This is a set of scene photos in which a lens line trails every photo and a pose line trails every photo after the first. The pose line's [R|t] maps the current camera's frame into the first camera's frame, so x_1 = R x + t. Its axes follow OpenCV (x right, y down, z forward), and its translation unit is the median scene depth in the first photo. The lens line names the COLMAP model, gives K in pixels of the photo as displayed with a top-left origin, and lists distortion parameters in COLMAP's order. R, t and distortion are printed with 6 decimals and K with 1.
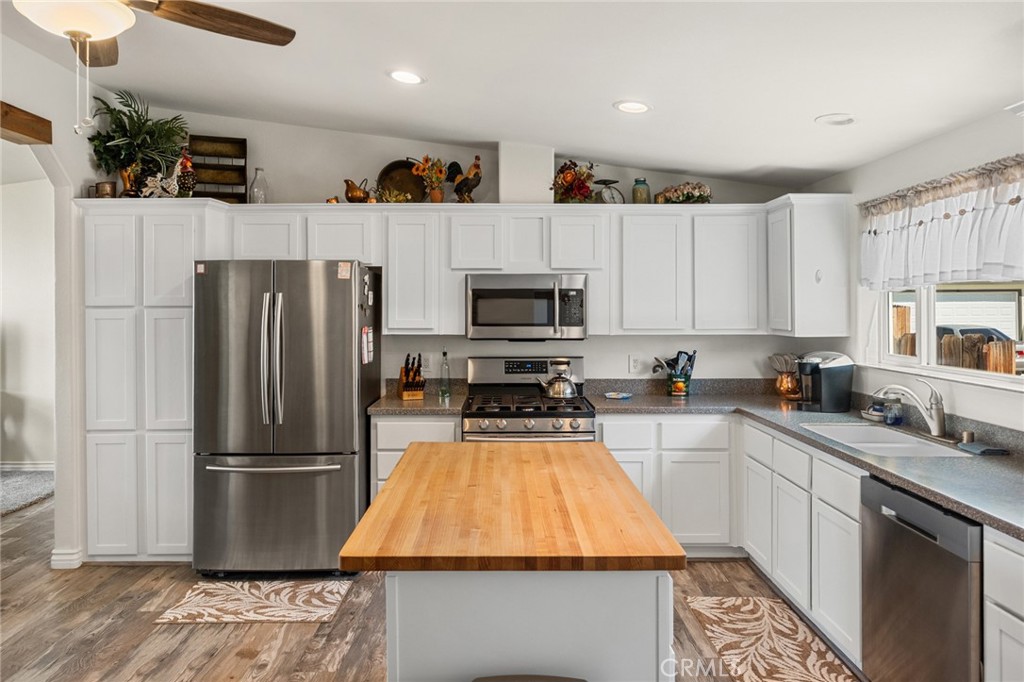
lens RADIAL K [[686.0, 0, 507.3], [0, 686.0, 303.8], [0, 0, 1]] dist [0.004220, 0.004107]
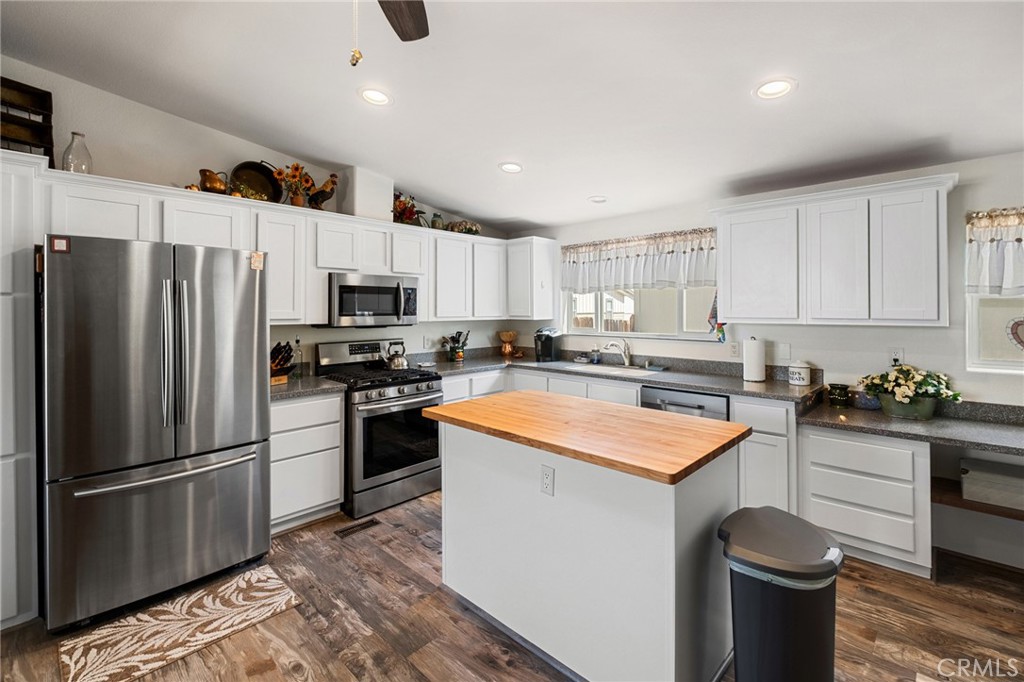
lens RADIAL K [[455.0, 0, 513.0], [0, 455.0, 306.8], [0, 0, 1]] dist [-0.000362, -0.001076]
pose [[0.691178, 0.003206, 0.722677, -0.411748], [-0.002587, 0.999995, -0.001963, 0.017104], [-0.722680, -0.000513, 0.691183, 0.234182]]
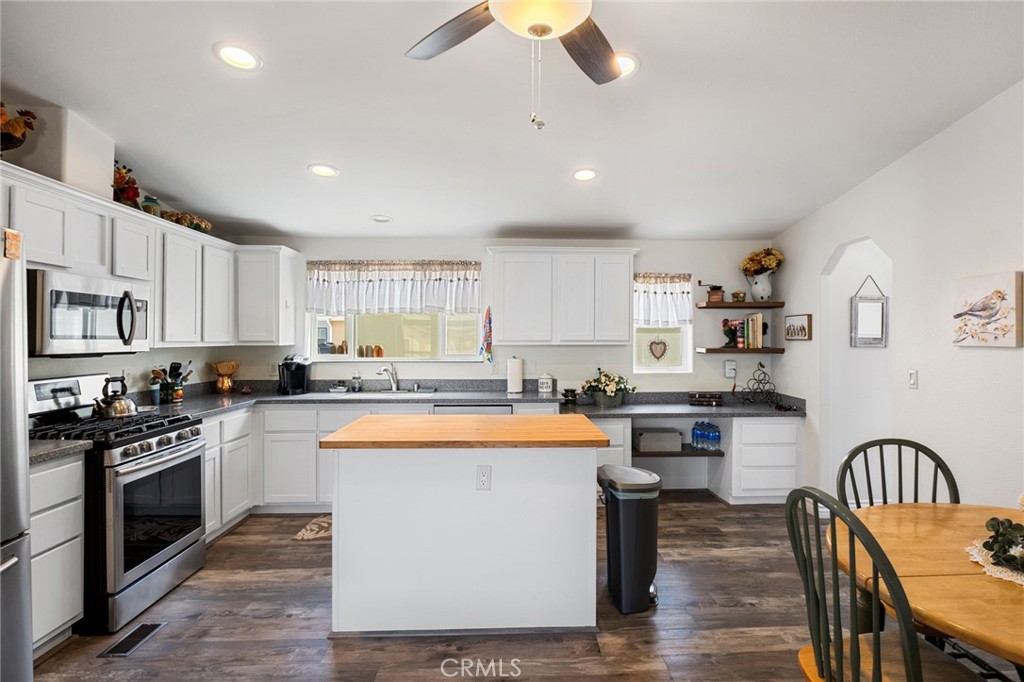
lens RADIAL K [[525.5, 0, 531.9], [0, 525.5, 337.5], [0, 0, 1]] dist [-0.001676, -0.000832]
pose [[-0.047206, 0.003642, 0.998879, -0.657802], [-0.005555, 0.999977, -0.003909, 0.030975], [-0.998870, -0.005734, -0.047184, 0.491442]]
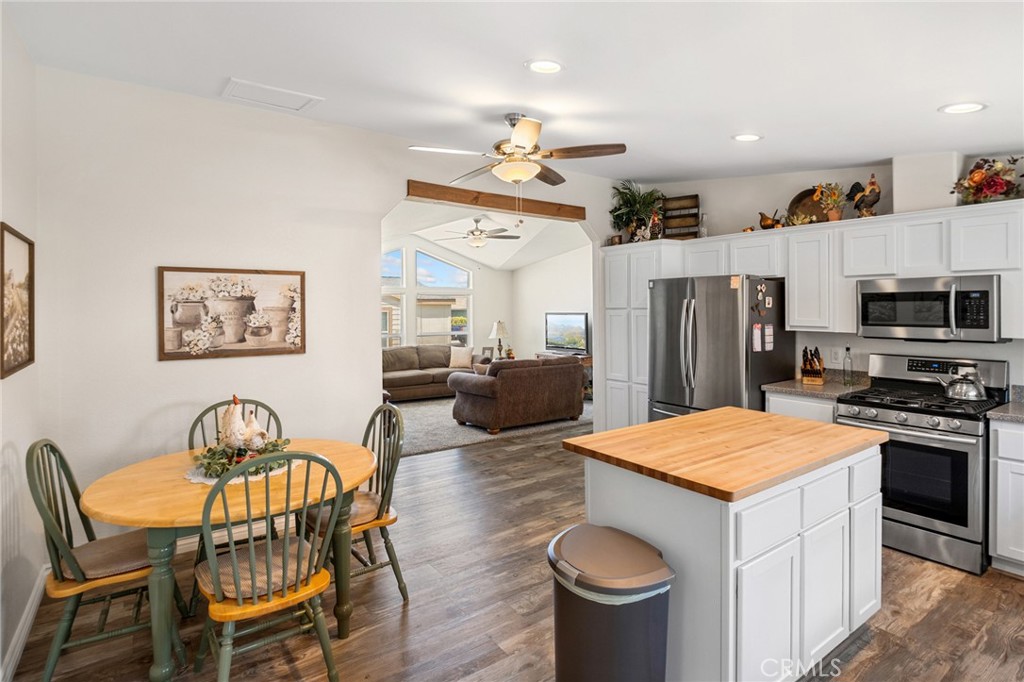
lens RADIAL K [[530.3, 0, 515.0], [0, 530.3, 312.6], [0, 0, 1]] dist [-0.000677, -0.000252]
pose [[0.589789, 0.005797, -0.807537, 0.321464], [0.004011, 0.999941, 0.010107, -0.000297], [0.807547, -0.009199, 0.589731, 0.014965]]
